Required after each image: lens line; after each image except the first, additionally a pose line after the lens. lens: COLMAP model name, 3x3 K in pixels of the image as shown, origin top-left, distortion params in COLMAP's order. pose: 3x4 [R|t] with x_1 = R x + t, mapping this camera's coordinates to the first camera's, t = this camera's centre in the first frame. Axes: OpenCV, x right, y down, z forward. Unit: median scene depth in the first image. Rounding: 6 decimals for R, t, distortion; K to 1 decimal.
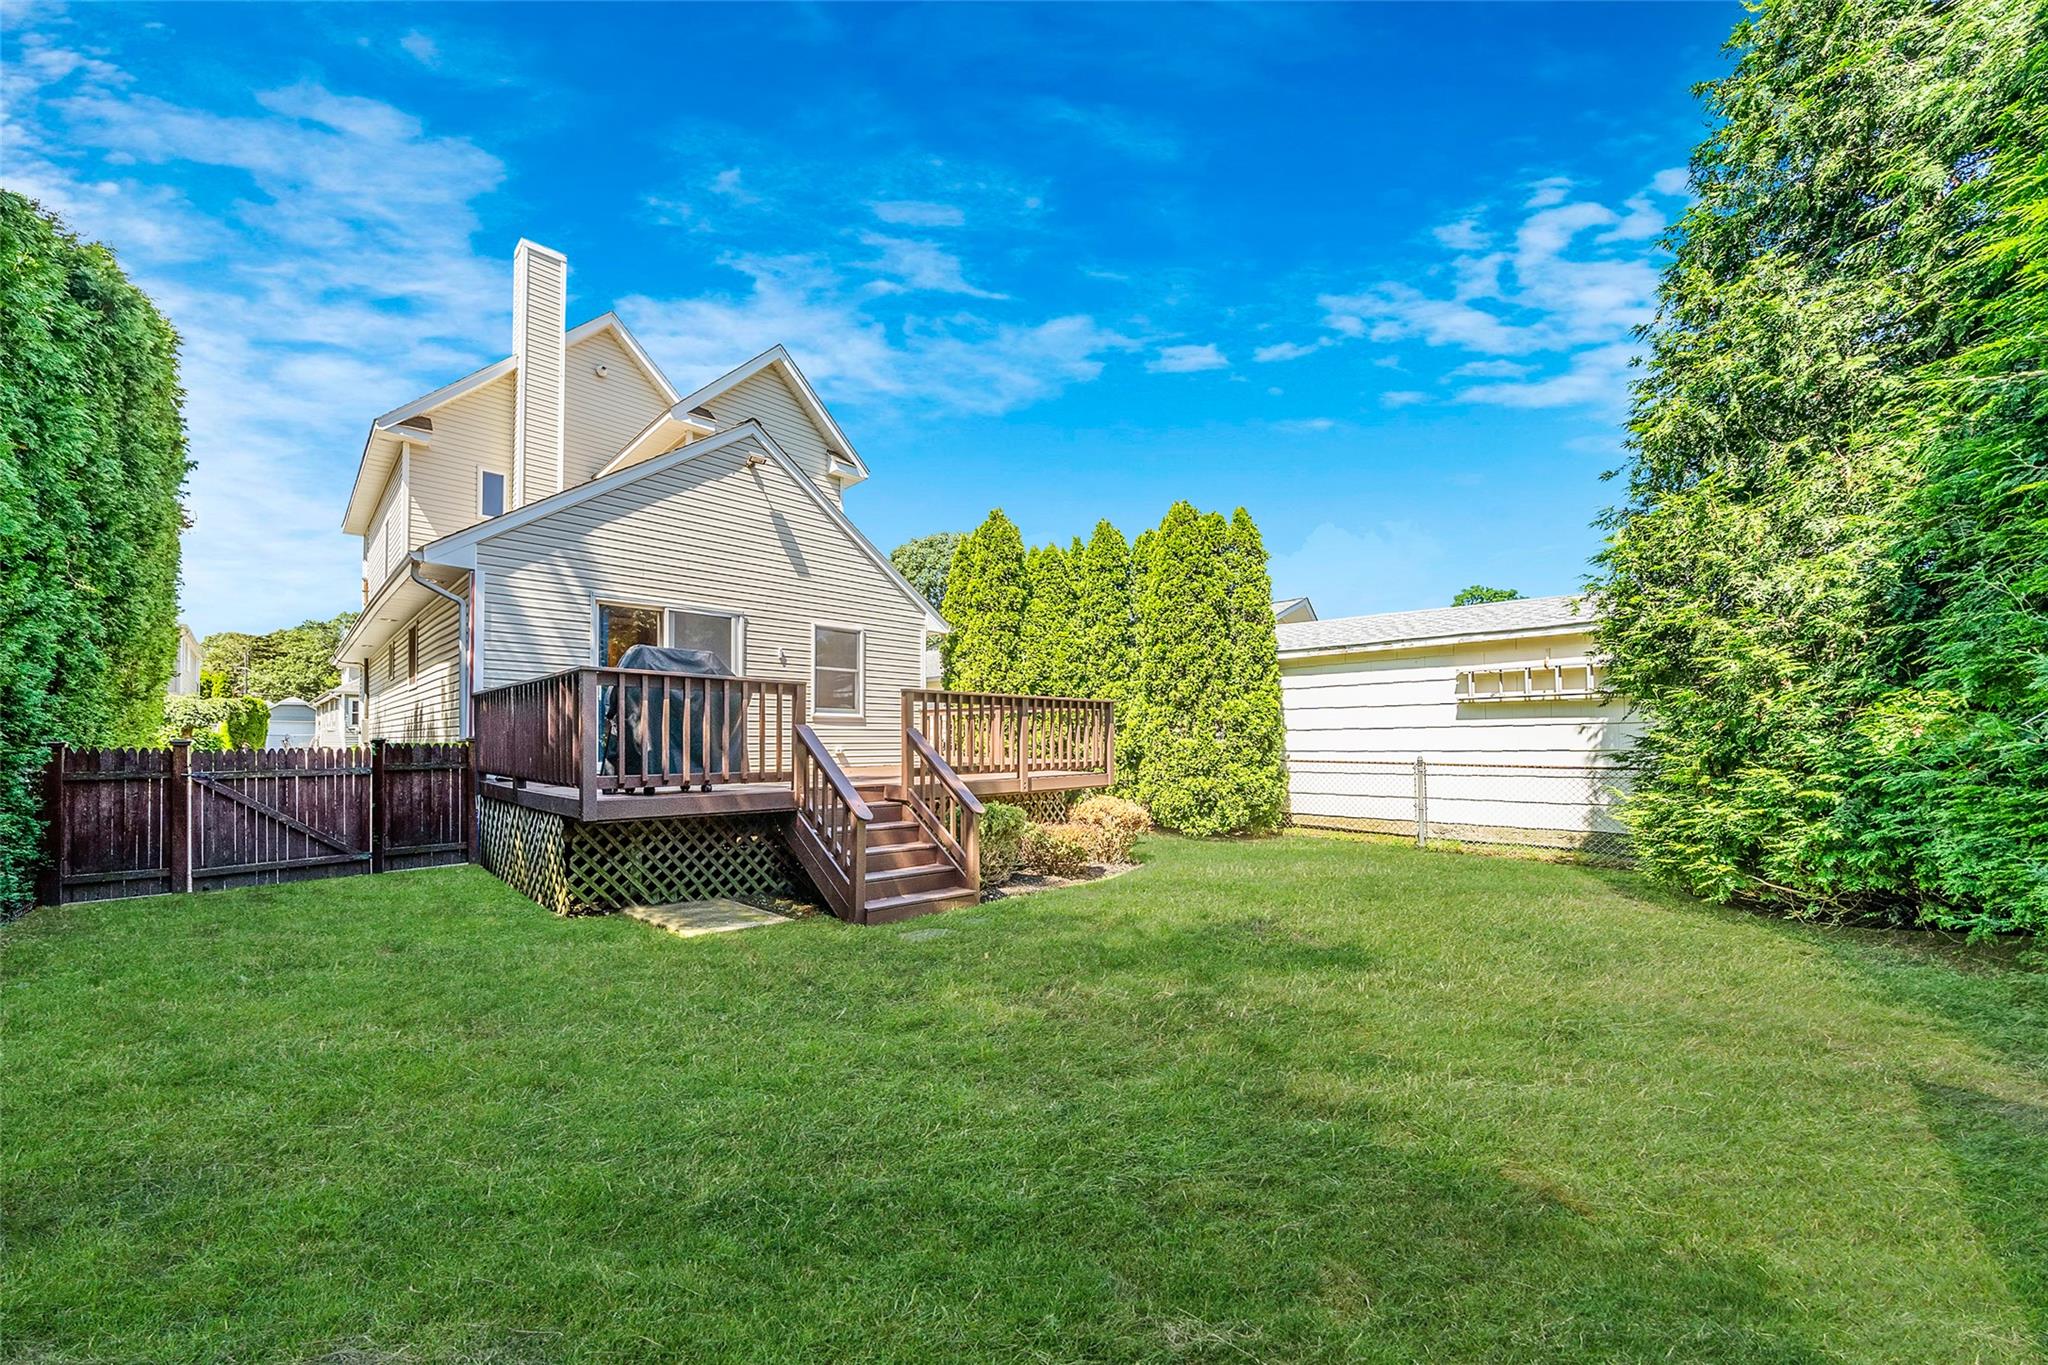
lens RADIAL K [[724.0, 0, 1021.9], [0, 724.0, 731.6], [0, 0, 1]] dist [-0.001530, -0.000012]
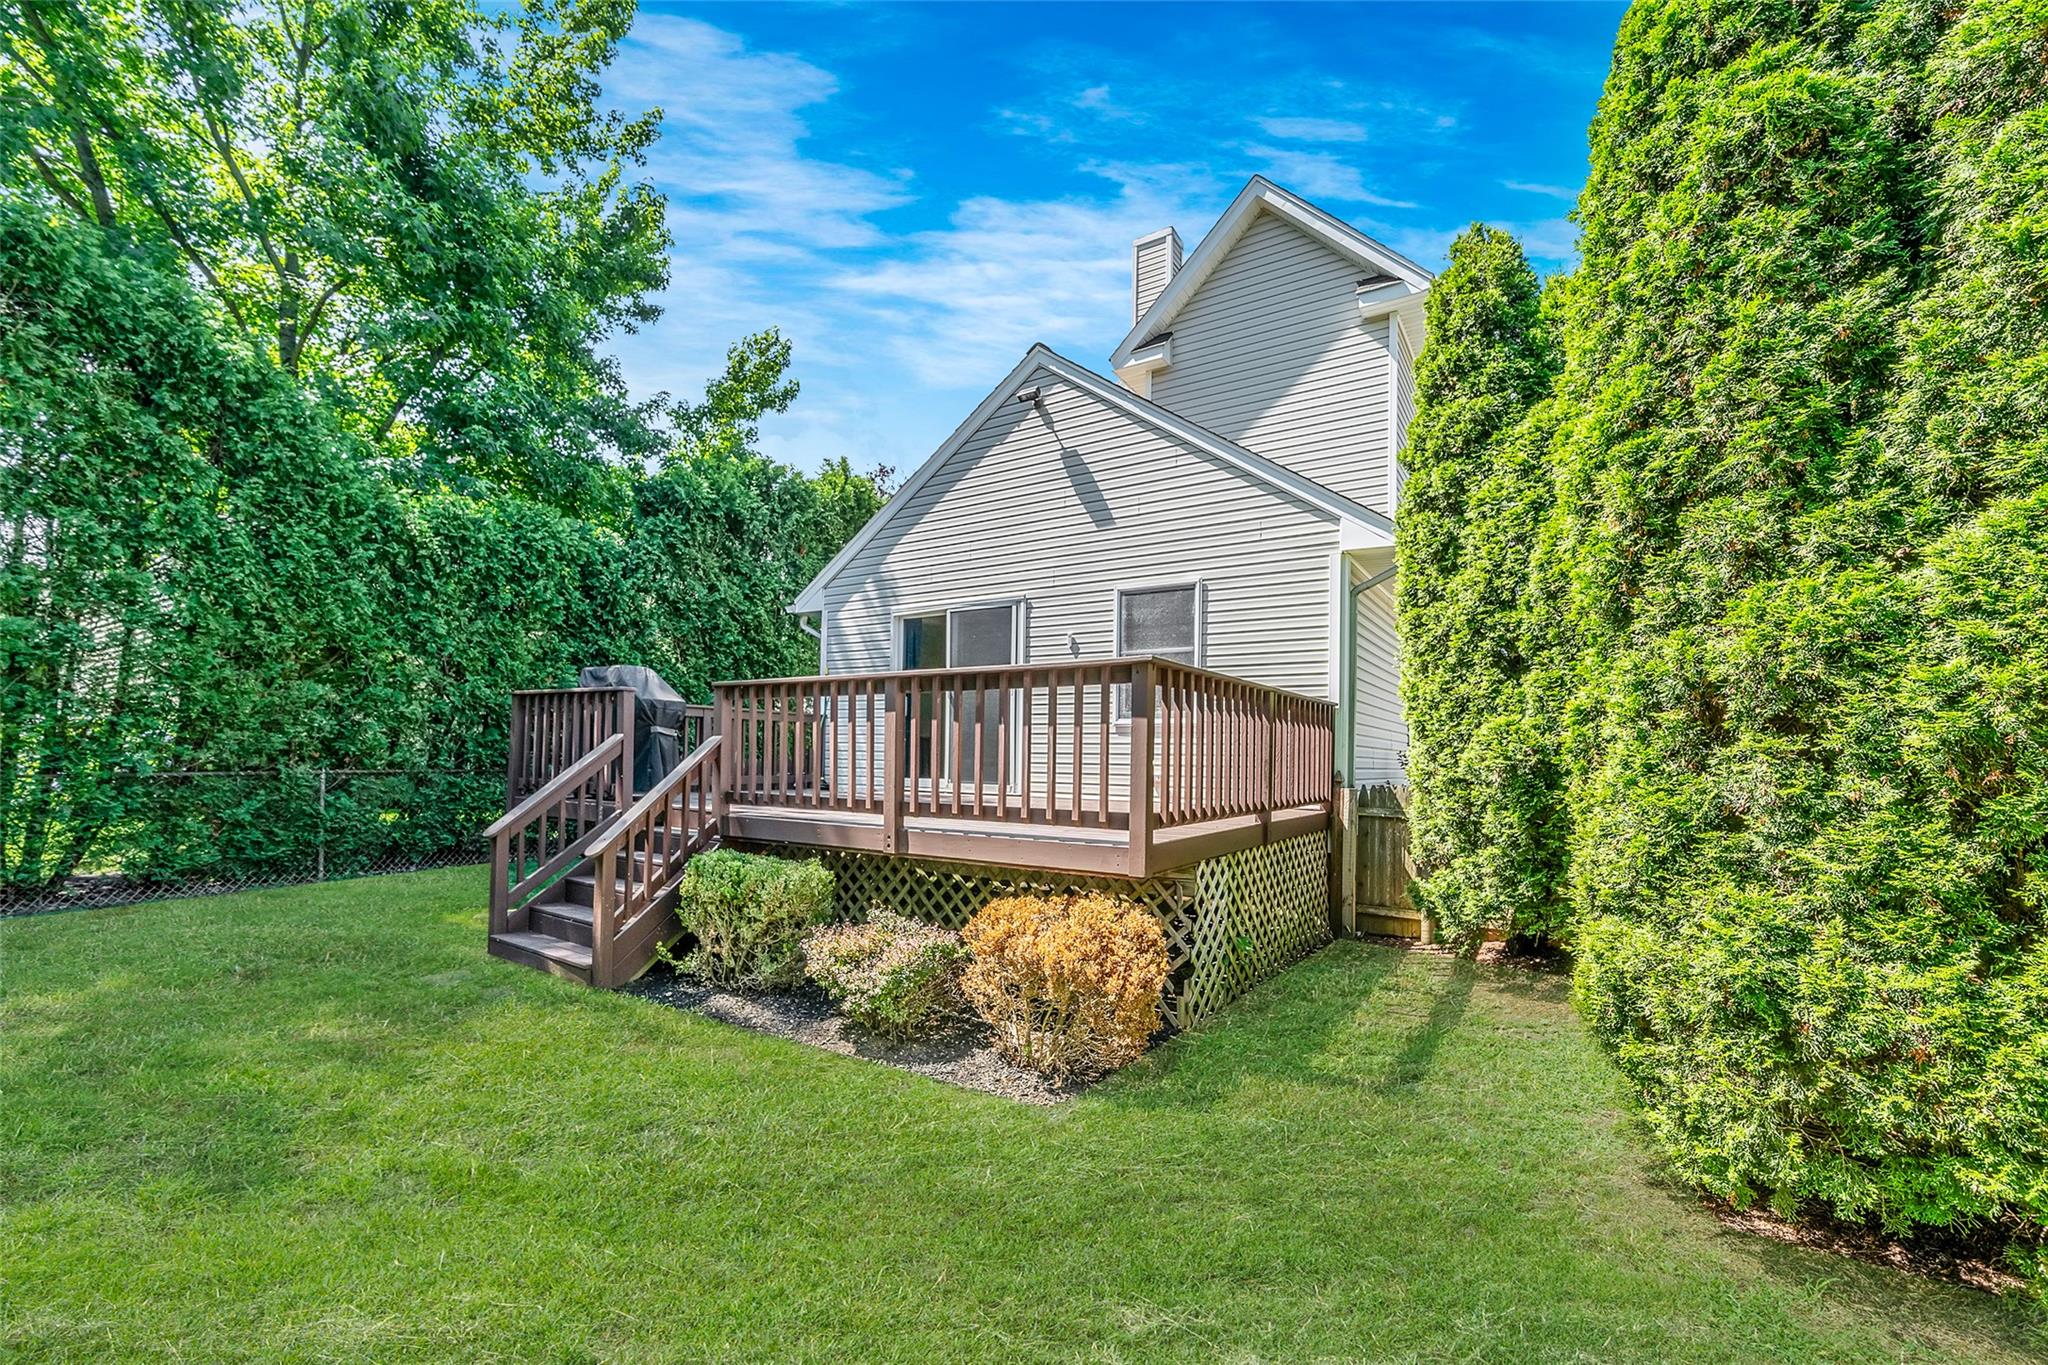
lens RADIAL K [[885.7, 0, 1024.3], [0, 885.7, 746.7], [0, 0, 1]] dist [0.000354, 0.000023]
pose [[0.170204, -0.010120, -0.985357, 0.498827], [-0.005612, 0.999921, -0.011239, 0.008930], [0.985393, 0.007443, 0.170133, 0.742663]]
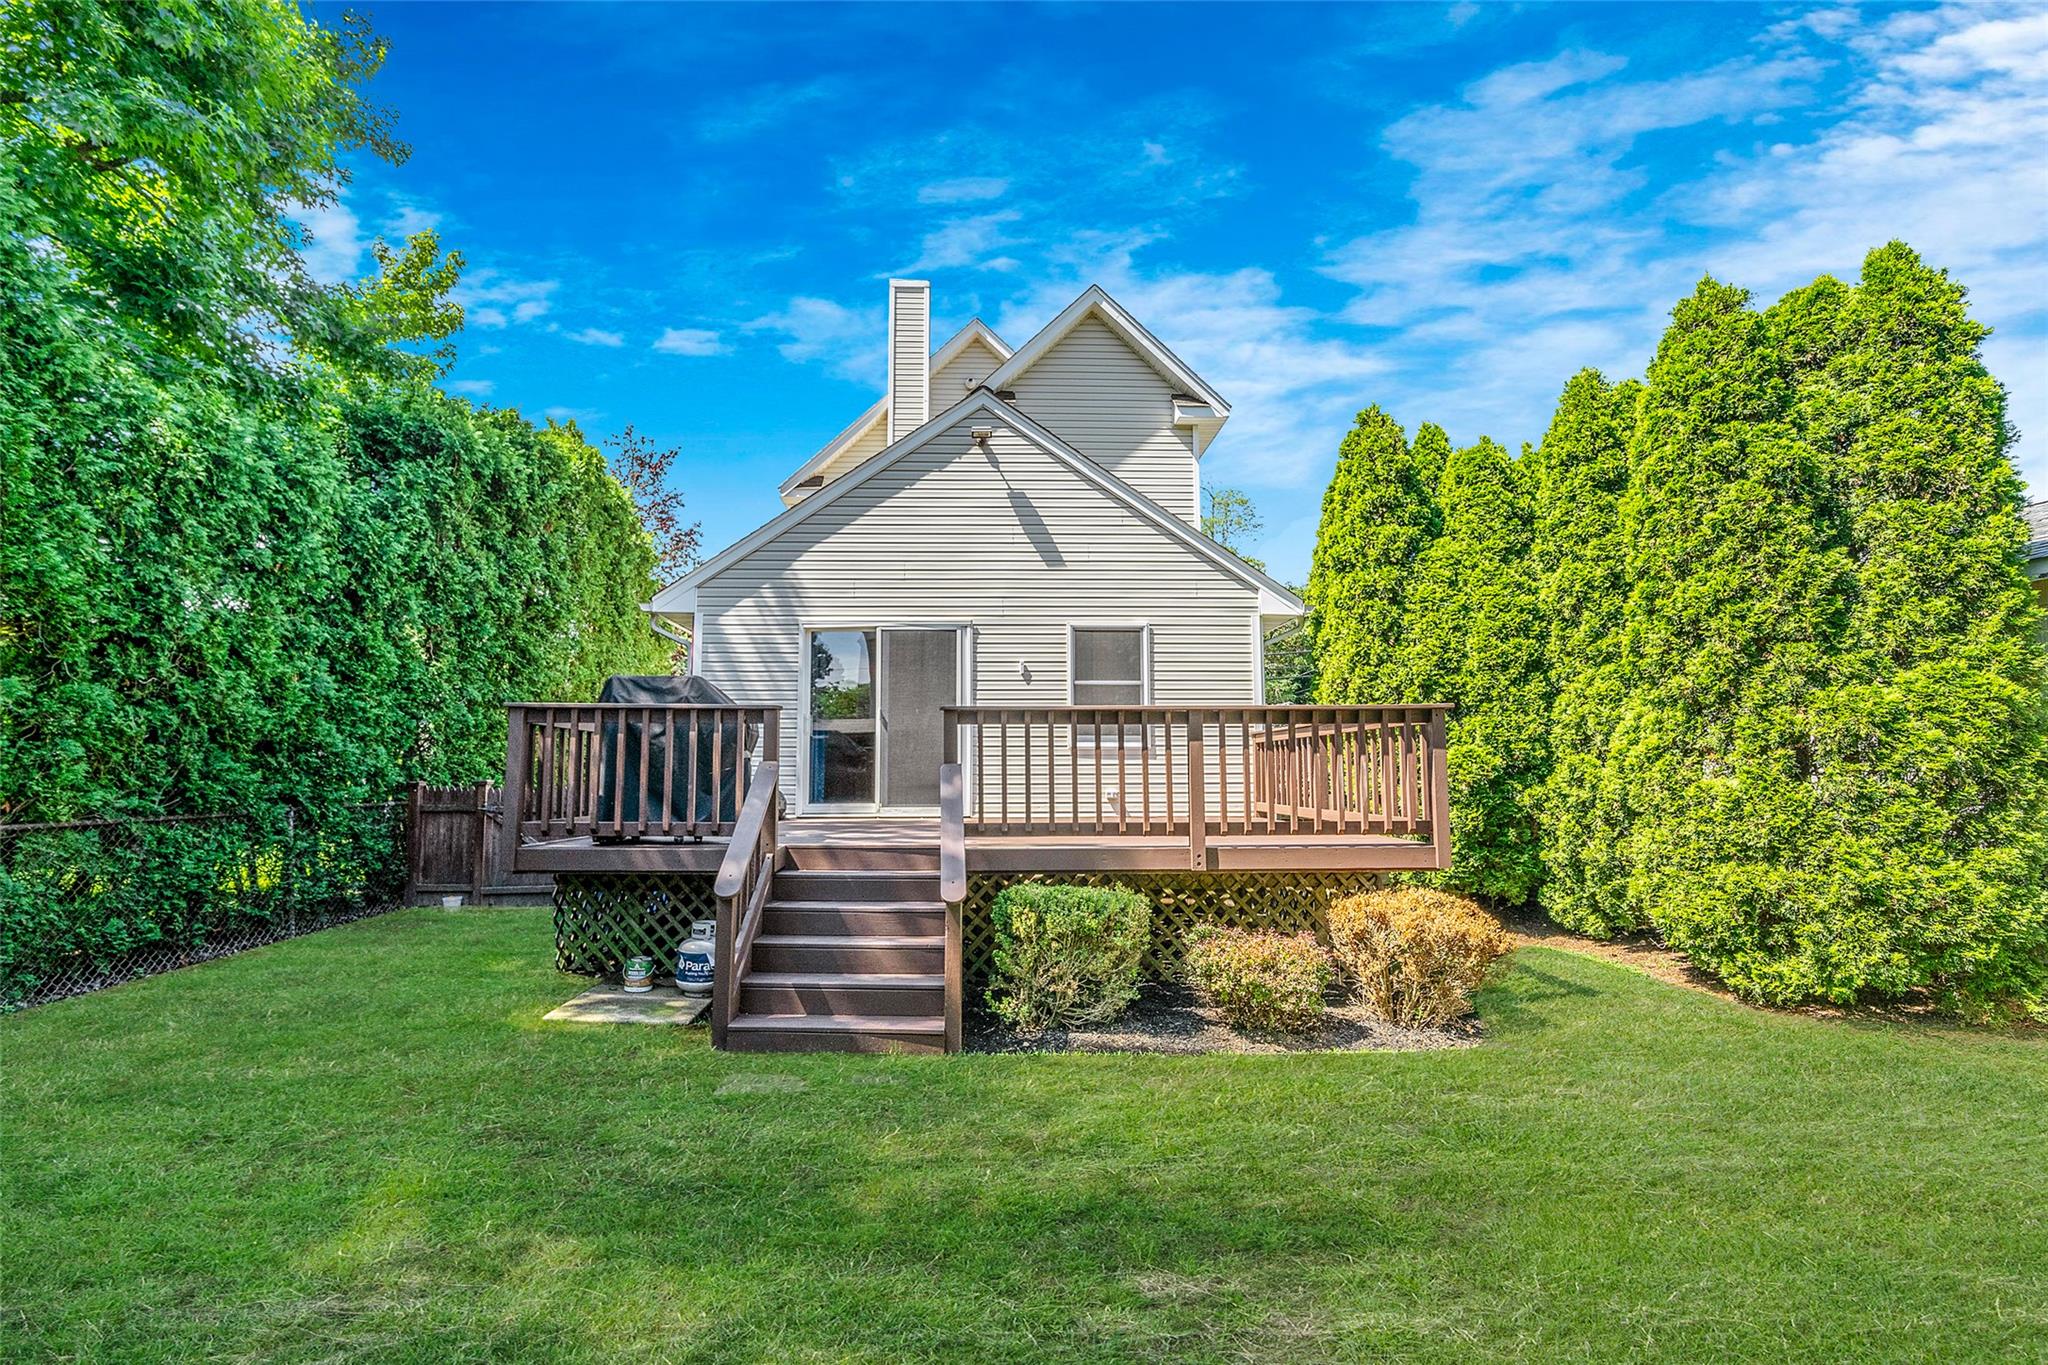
lens RADIAL K [[898.4, 0, 1020.2], [0, 898.4, 702.5], [0, 0, 1]] dist [-0.000772, -0.000131]
pose [[0.721956, -0.058276, -0.689481, 0.304129], [0.009448, 0.997184, -0.074391, 0.000812], [0.691875, 0.047193, 0.720473, 0.281404]]
